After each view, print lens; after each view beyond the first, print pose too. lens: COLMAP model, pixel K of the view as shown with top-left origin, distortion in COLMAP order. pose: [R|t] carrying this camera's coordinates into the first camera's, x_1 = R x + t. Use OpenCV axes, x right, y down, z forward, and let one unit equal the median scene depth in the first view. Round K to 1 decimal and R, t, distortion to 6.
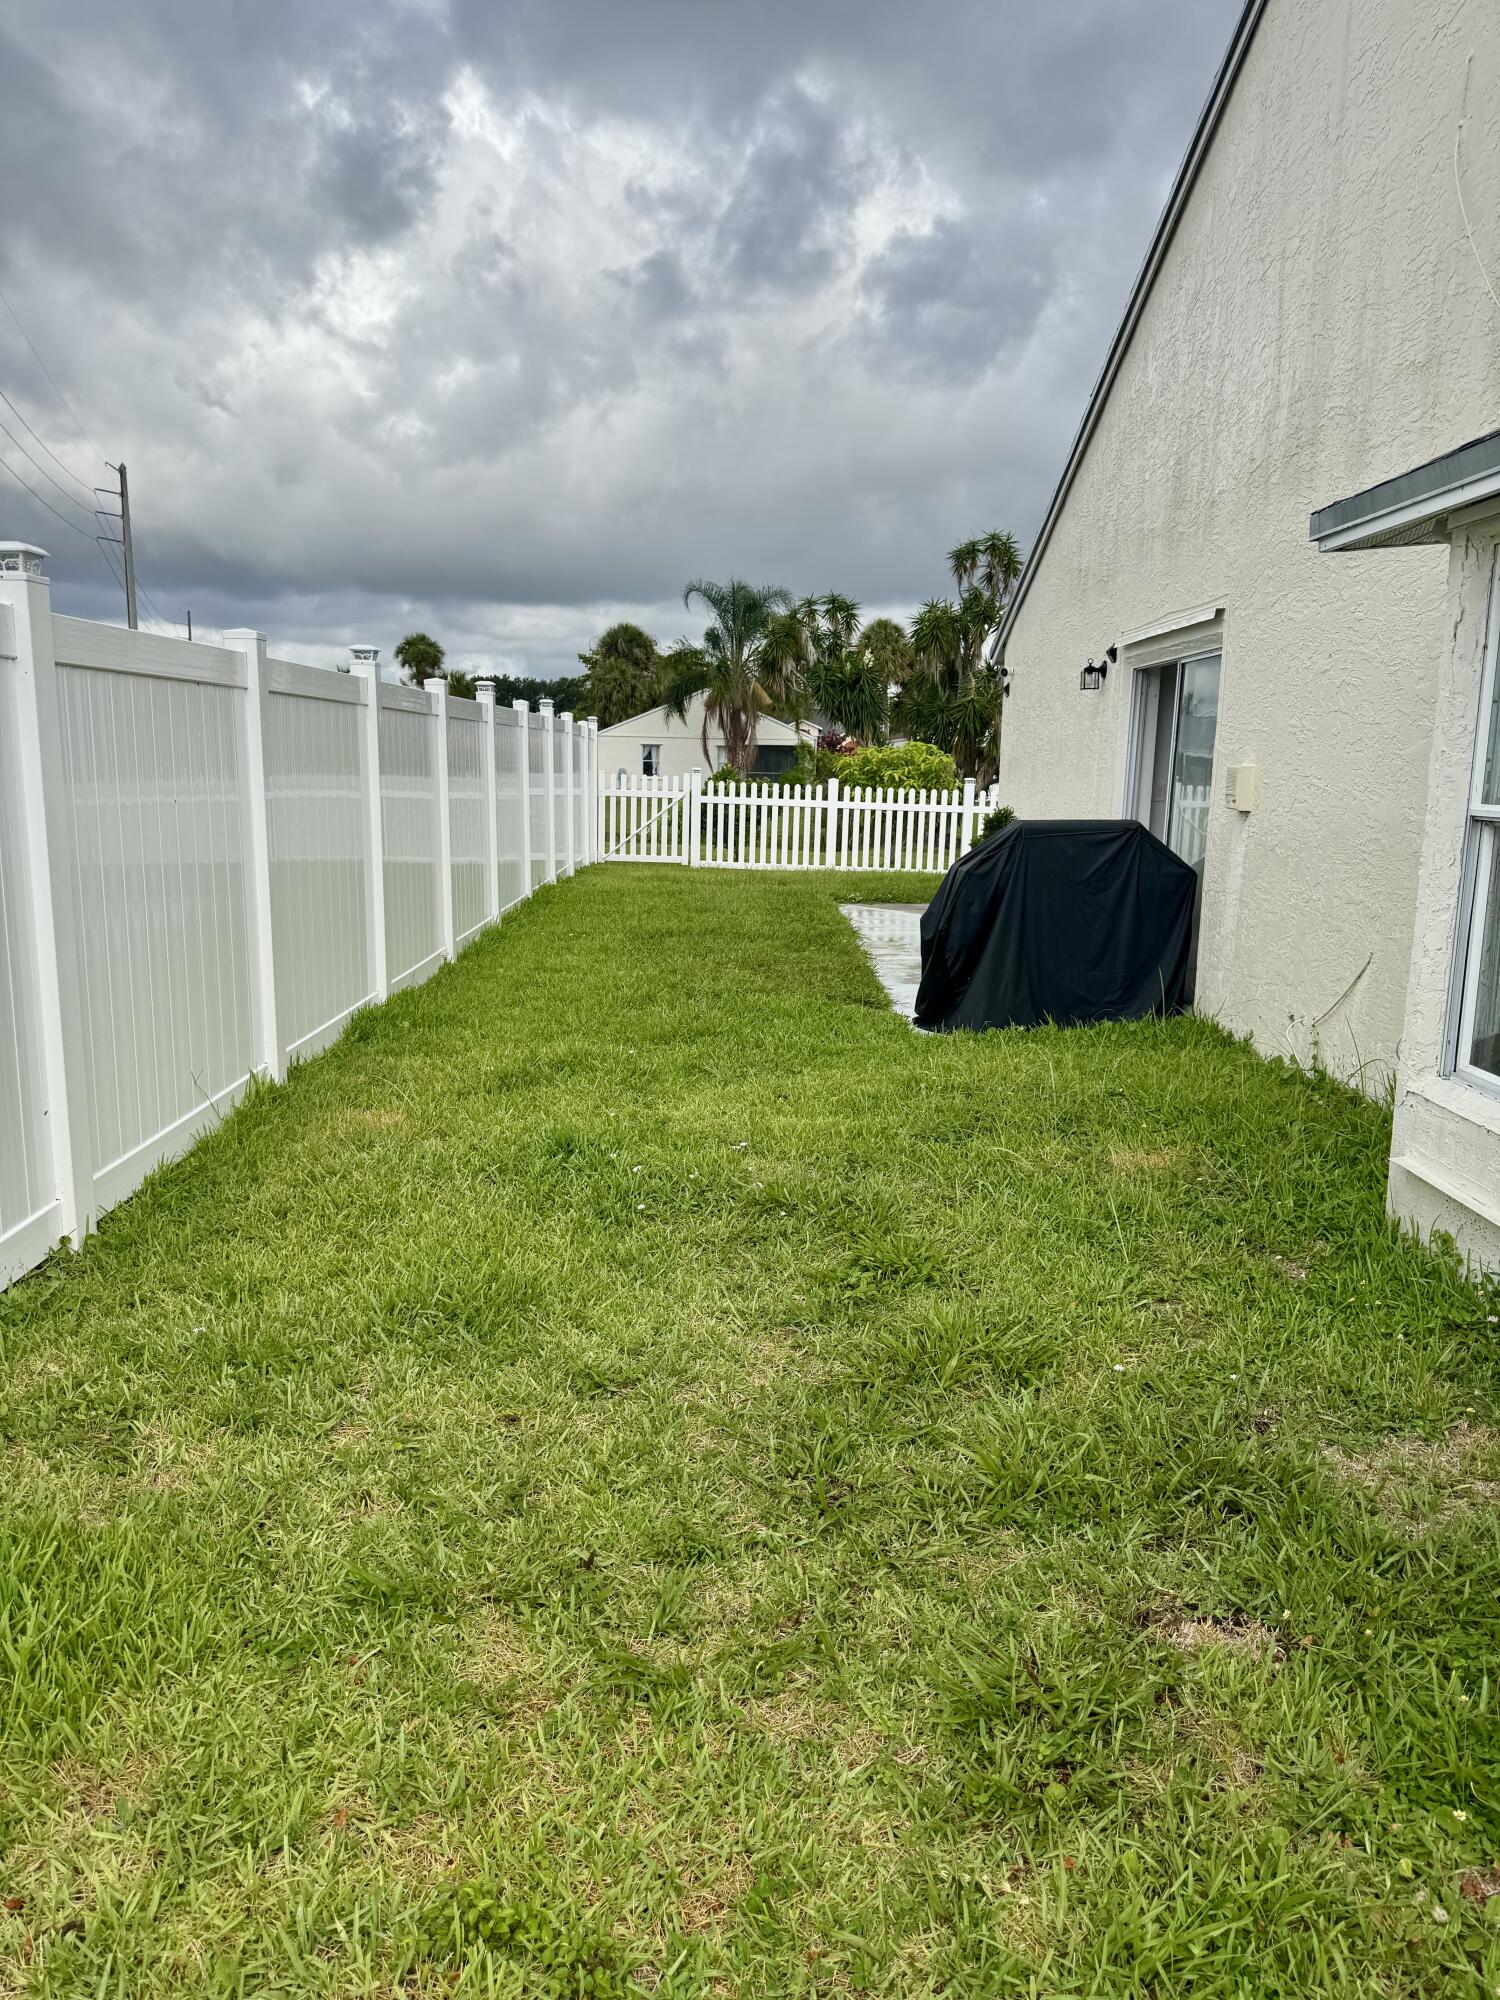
lens RADIAL K [[1401.6, 0, 748.9], [0, 1401.6, 1005.2], [0, 0, 1]] dist [0.087714, -0.112301]
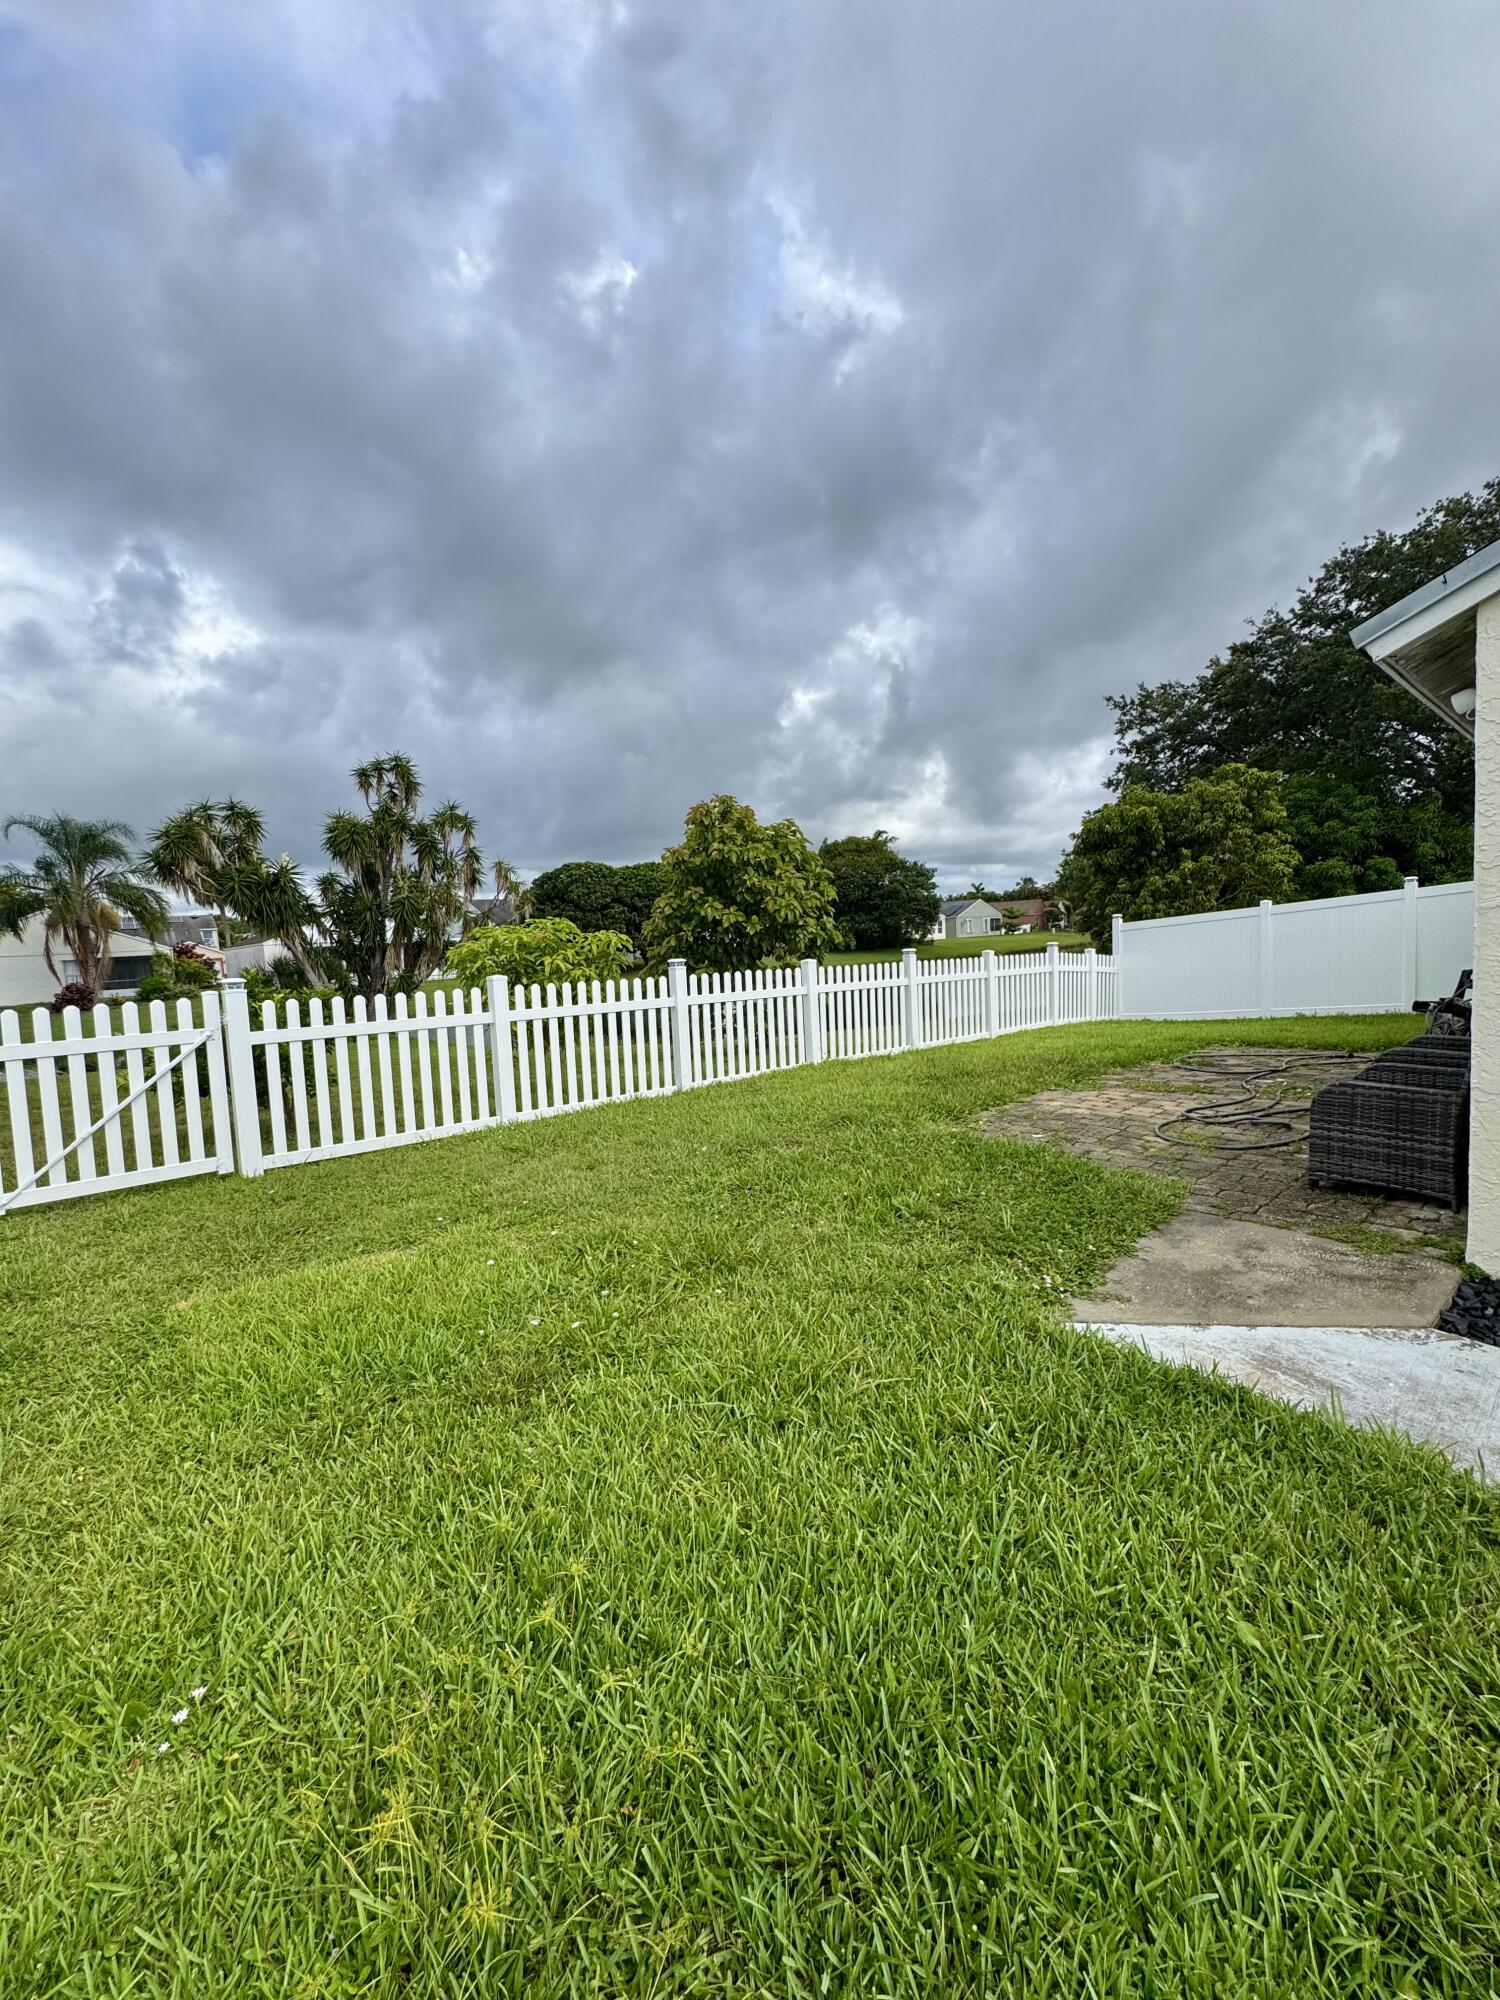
lens RADIAL K [[801.8, 0, 758.5], [0, 801.8, 987.8], [0, 0, 1]] dist [-0.005534, 0.001509]
pose [[0.750515, -0.095683, 0.653890, -0.044652], [0.175503, 0.982791, -0.057627, -0.061939], [-0.637123, 0.158009, 0.754392, 0.353965]]
